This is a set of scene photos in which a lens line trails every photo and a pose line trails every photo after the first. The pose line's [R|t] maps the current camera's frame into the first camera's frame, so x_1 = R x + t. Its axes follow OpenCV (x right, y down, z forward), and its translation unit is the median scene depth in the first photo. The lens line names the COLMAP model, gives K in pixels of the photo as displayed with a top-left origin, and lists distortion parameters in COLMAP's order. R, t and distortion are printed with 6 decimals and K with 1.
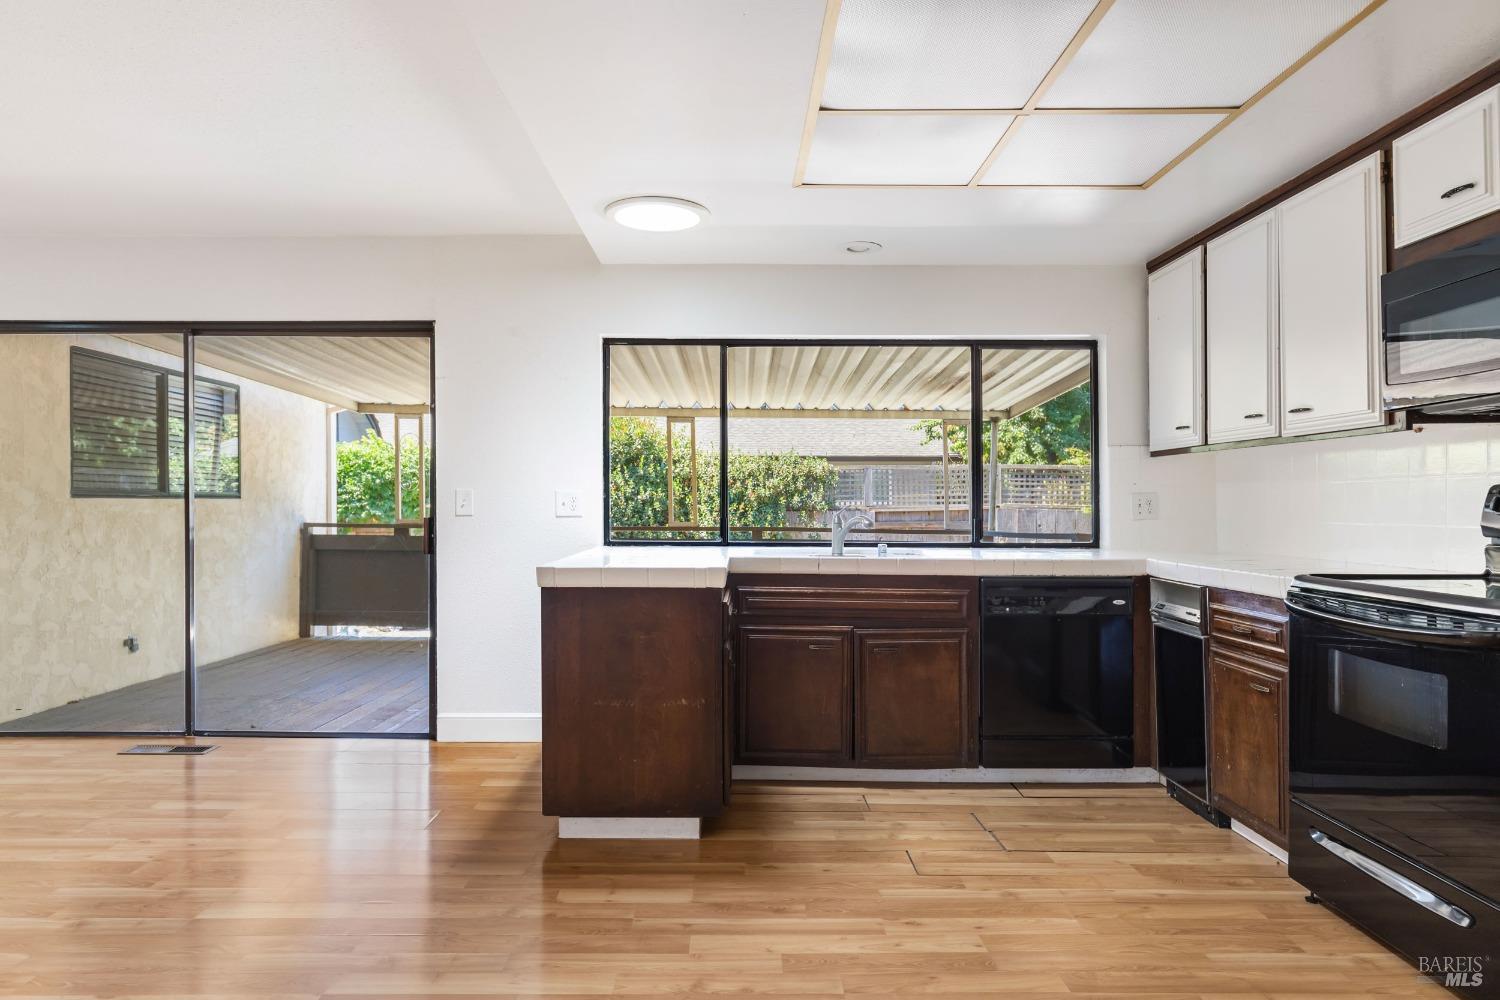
lens RADIAL K [[887.3, 0, 750.5], [0, 887.3, 498.4], [0, 0, 1]] dist [-0.004254, -0.000782]
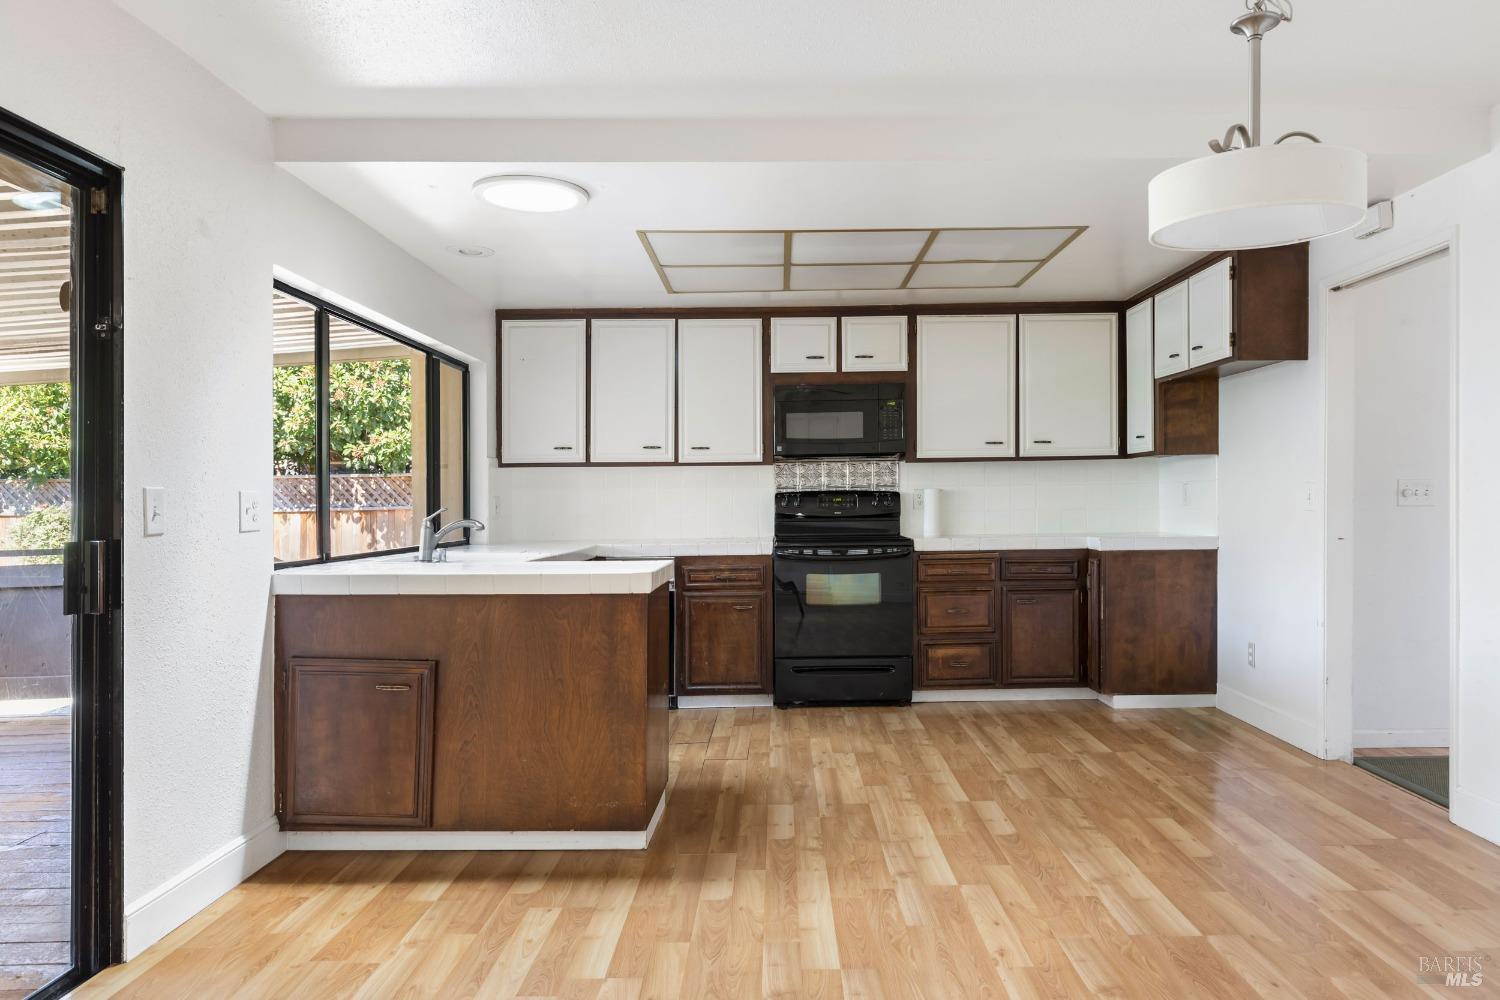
lens RADIAL K [[1031.2, 0, 750.9], [0, 1031.2, 497.5], [0, 0, 1]] dist [-0.003127, -0.000769]
pose [[0.019323, 0.001669, 0.999812, -1.568239], [0.005109, 0.999985, -0.001768, -0.000381], [-0.999800, 0.005142, 0.019314, 1.004318]]
